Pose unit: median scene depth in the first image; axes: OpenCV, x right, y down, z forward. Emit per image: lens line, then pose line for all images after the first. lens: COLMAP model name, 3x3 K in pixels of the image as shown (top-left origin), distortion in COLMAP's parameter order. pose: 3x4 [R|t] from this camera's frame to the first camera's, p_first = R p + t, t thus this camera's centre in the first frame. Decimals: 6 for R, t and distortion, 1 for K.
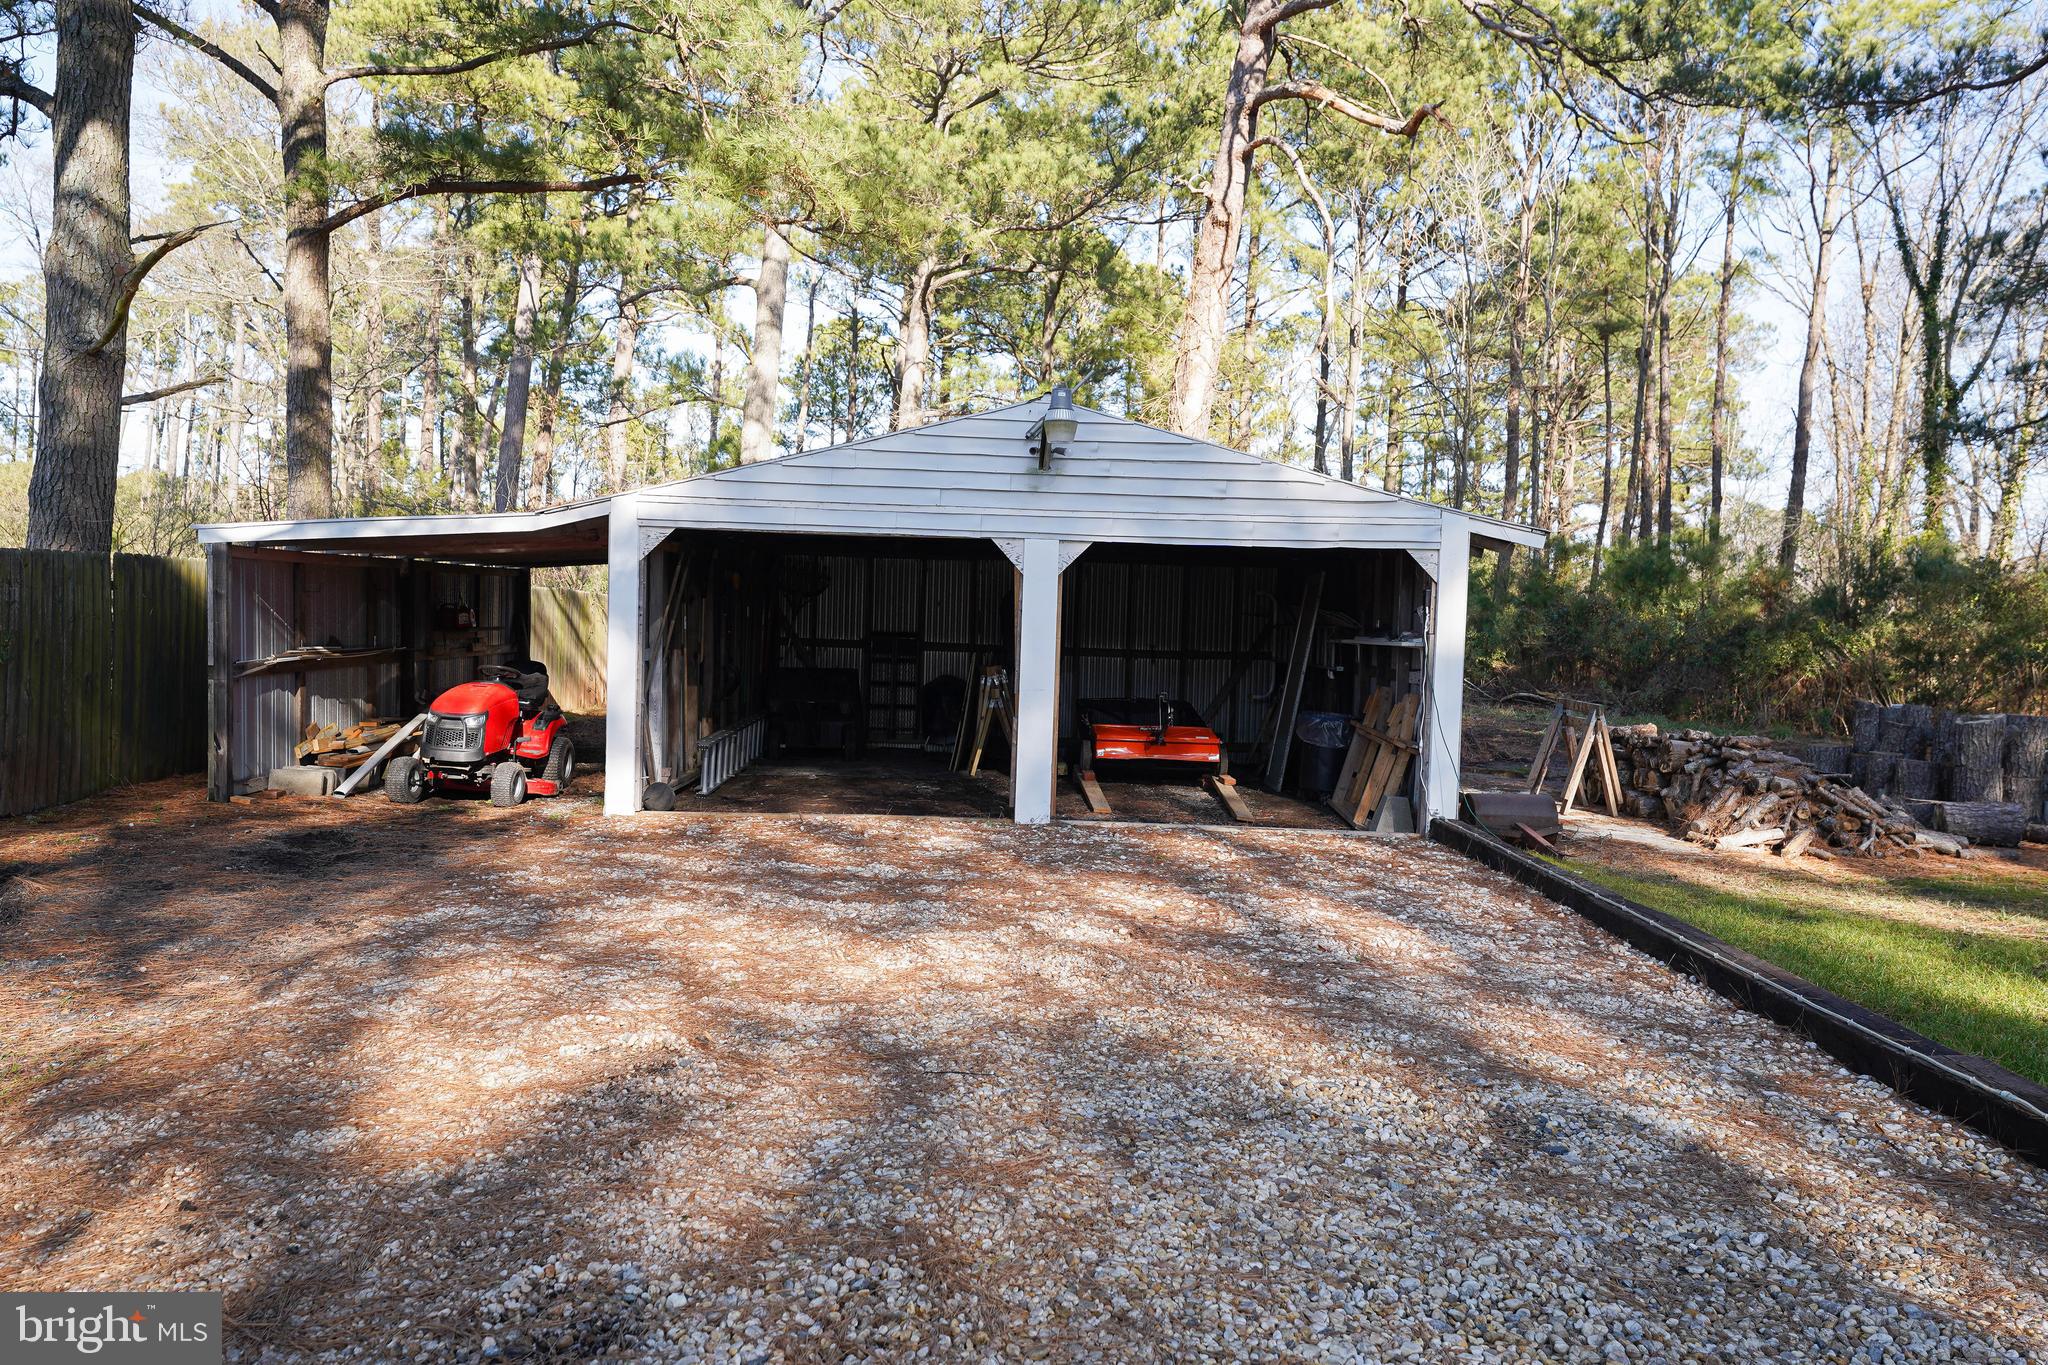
lens RADIAL K [[1345.9, 0, 1024.0], [0, 1345.9, 682.5], [0, 0, 1]] dist [0.023225, 0.000029]
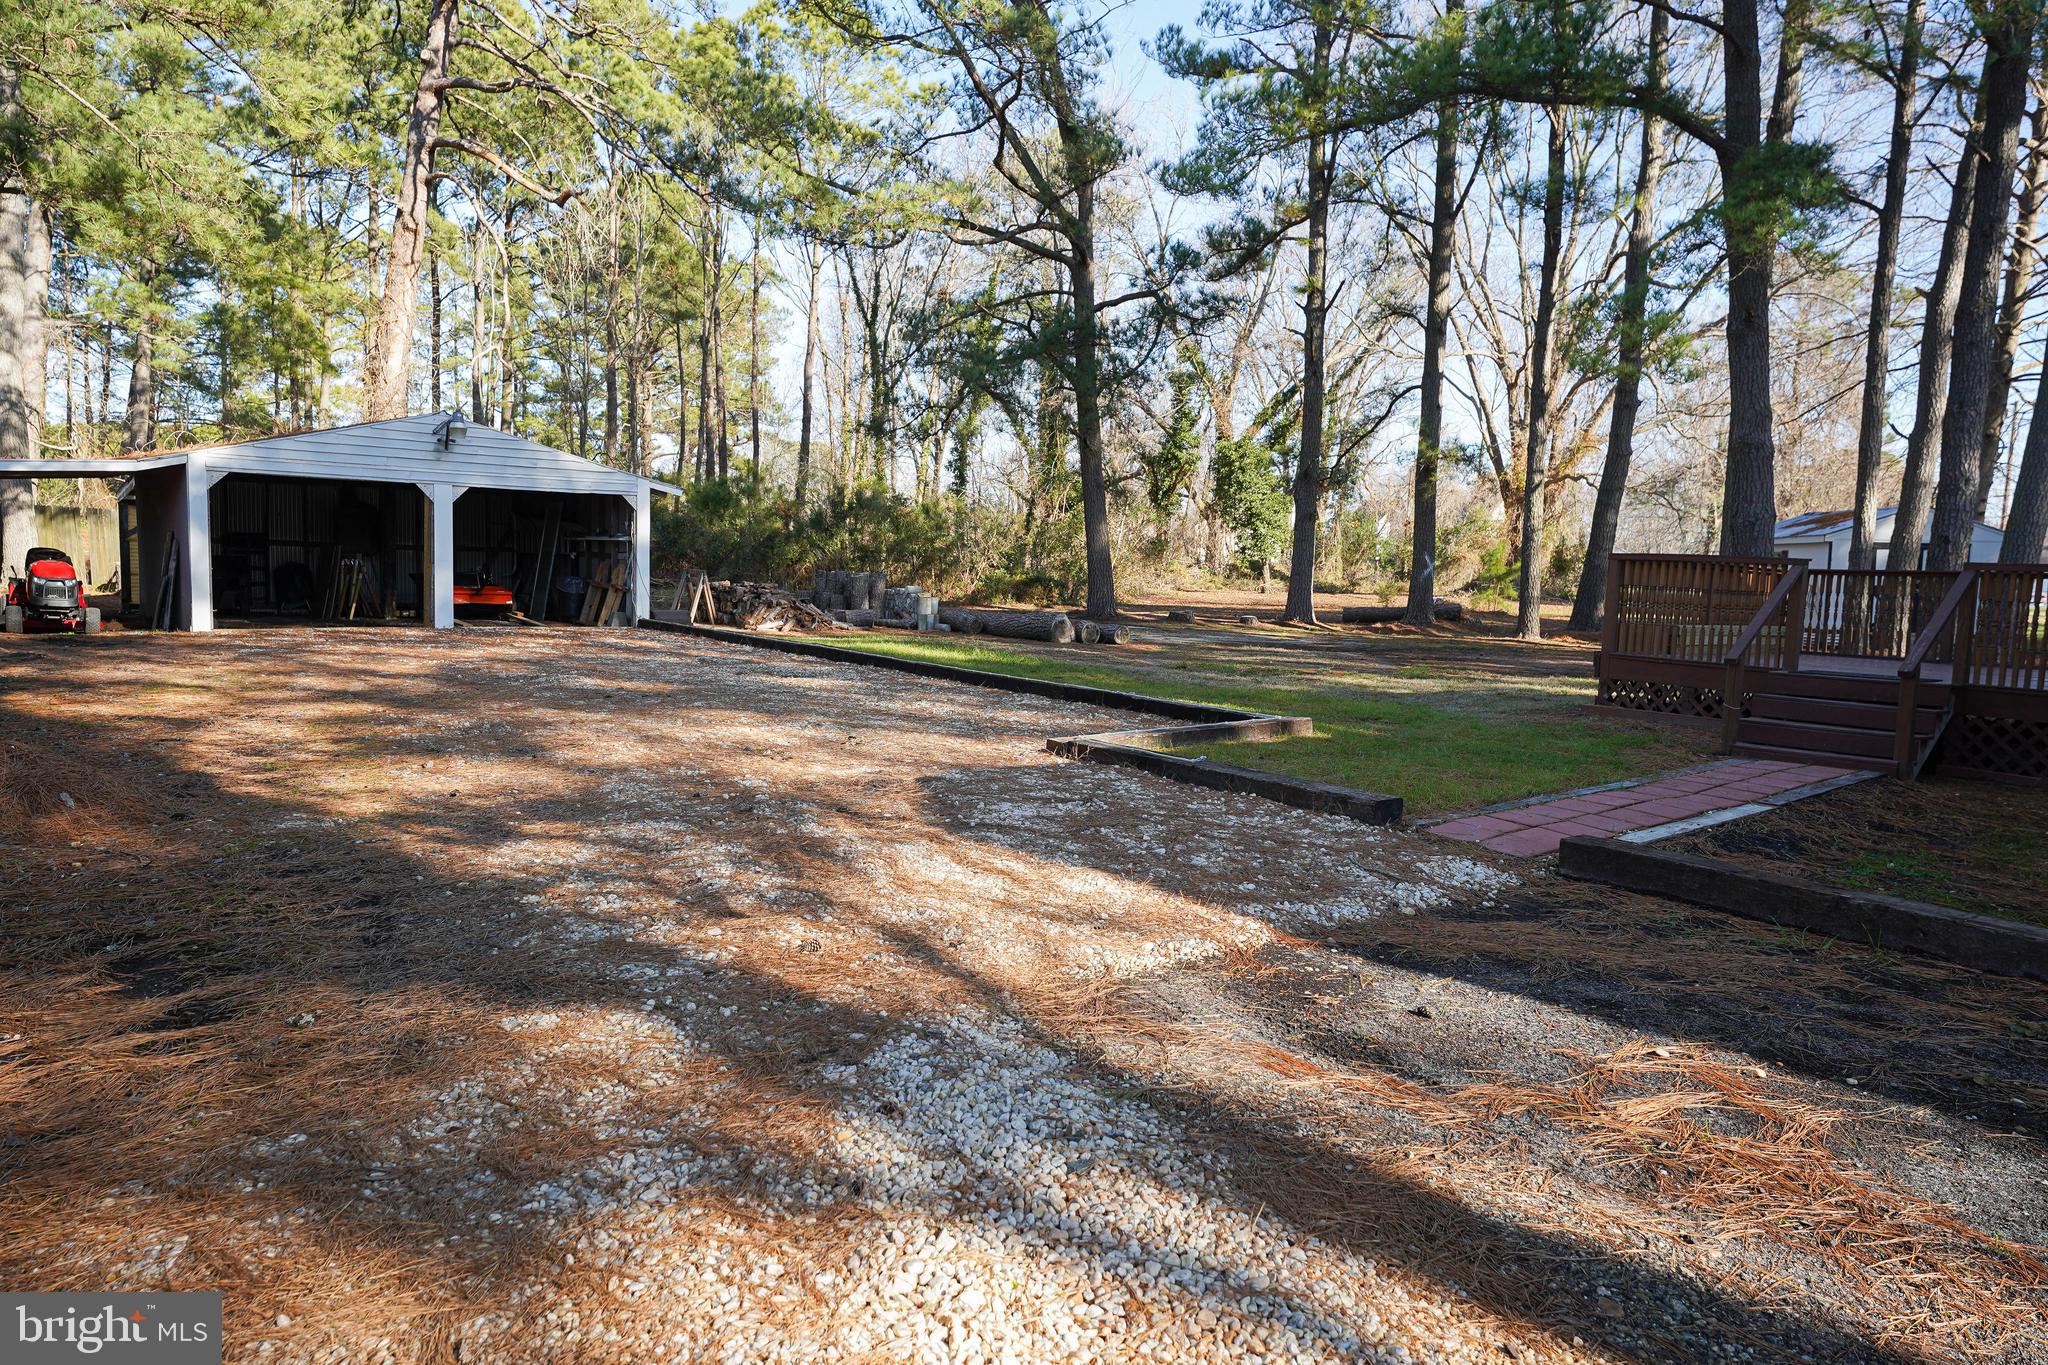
lens RADIAL K [[1345.9, 0, 1024.0], [0, 1345.9, 682.5], [0, 0, 1]] dist [0.023225, 0.000029]
pose [[0.788937, -0.060473, 0.611491, -0.225376], [0.020749, 0.997200, 0.071847, 0.024316], [-0.614124, -0.043995, 0.787982, -0.457166]]
